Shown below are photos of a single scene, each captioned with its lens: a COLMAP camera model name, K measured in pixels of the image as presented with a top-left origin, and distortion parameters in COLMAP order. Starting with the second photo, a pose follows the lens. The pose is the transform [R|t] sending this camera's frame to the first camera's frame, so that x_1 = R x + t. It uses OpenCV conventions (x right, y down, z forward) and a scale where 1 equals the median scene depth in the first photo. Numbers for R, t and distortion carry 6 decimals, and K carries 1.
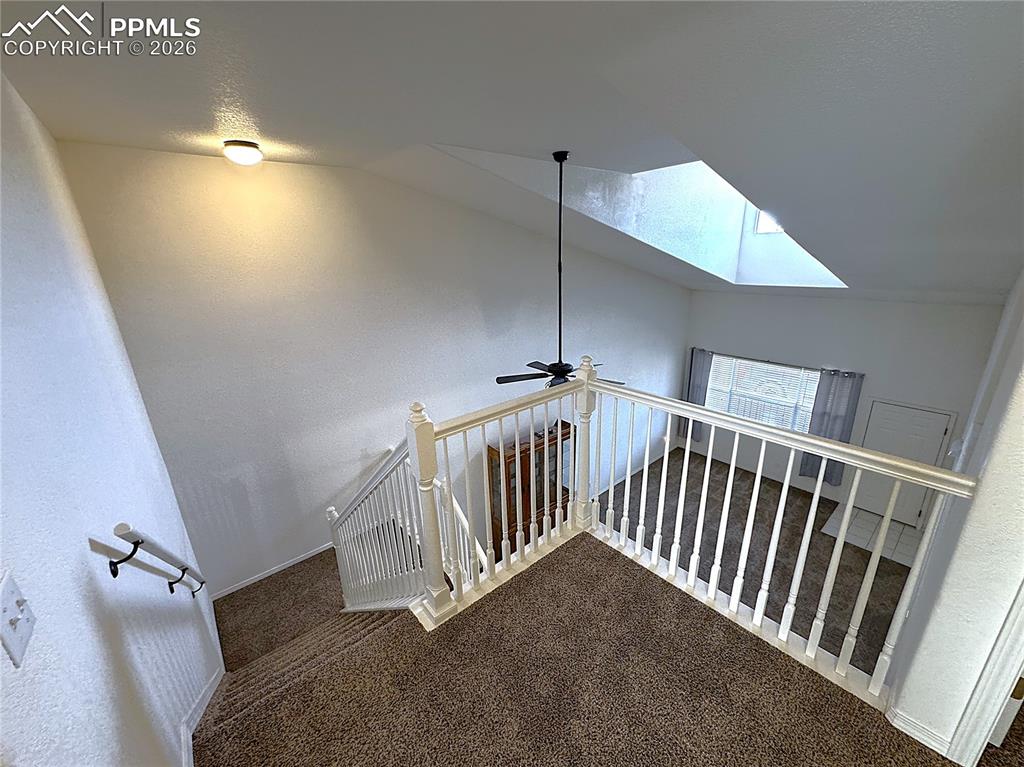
lens RADIAL K [[409.4, 0, 511.0], [0, 409.4, 383.3], [0, 0, 1]] dist [-0.002909, 0.000147]
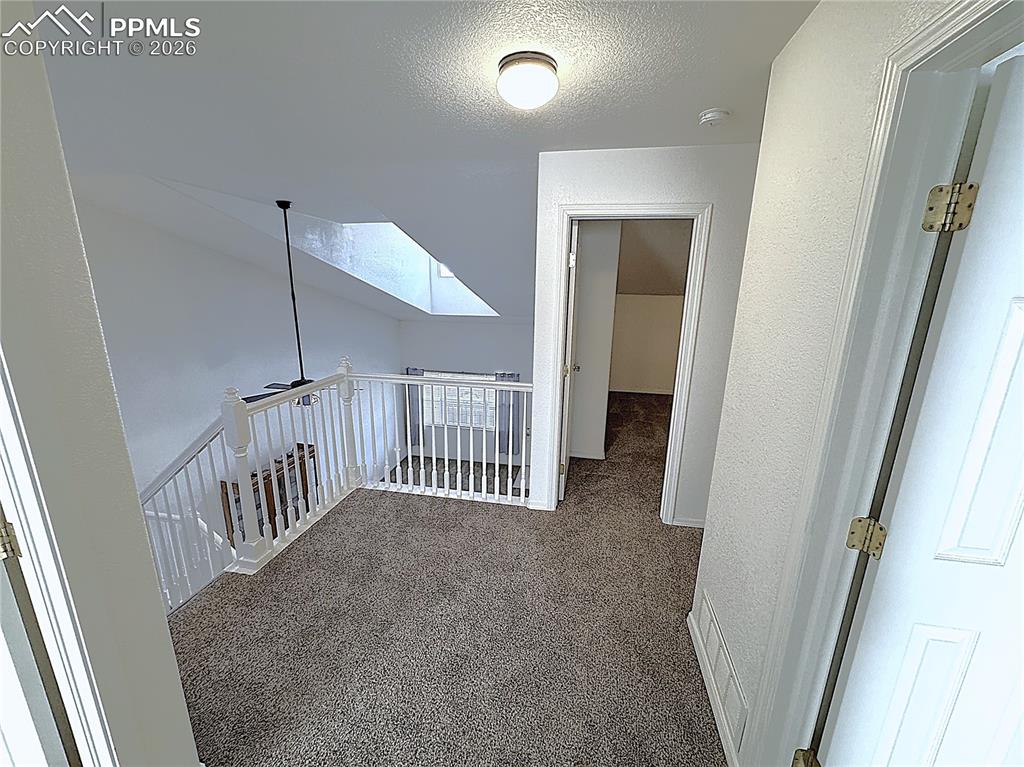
lens RADIAL K [[409.4, 0, 510.7], [0, 409.4, 383.1], [0, 0, 1]] dist [-0.002909, 0.000147]
pose [[0.778605, -0.102879, 0.619024, -0.127748], [0.154269, 0.987576, -0.029908, 0.079692], [-0.608256, 0.118783, 0.784803, -0.226599]]
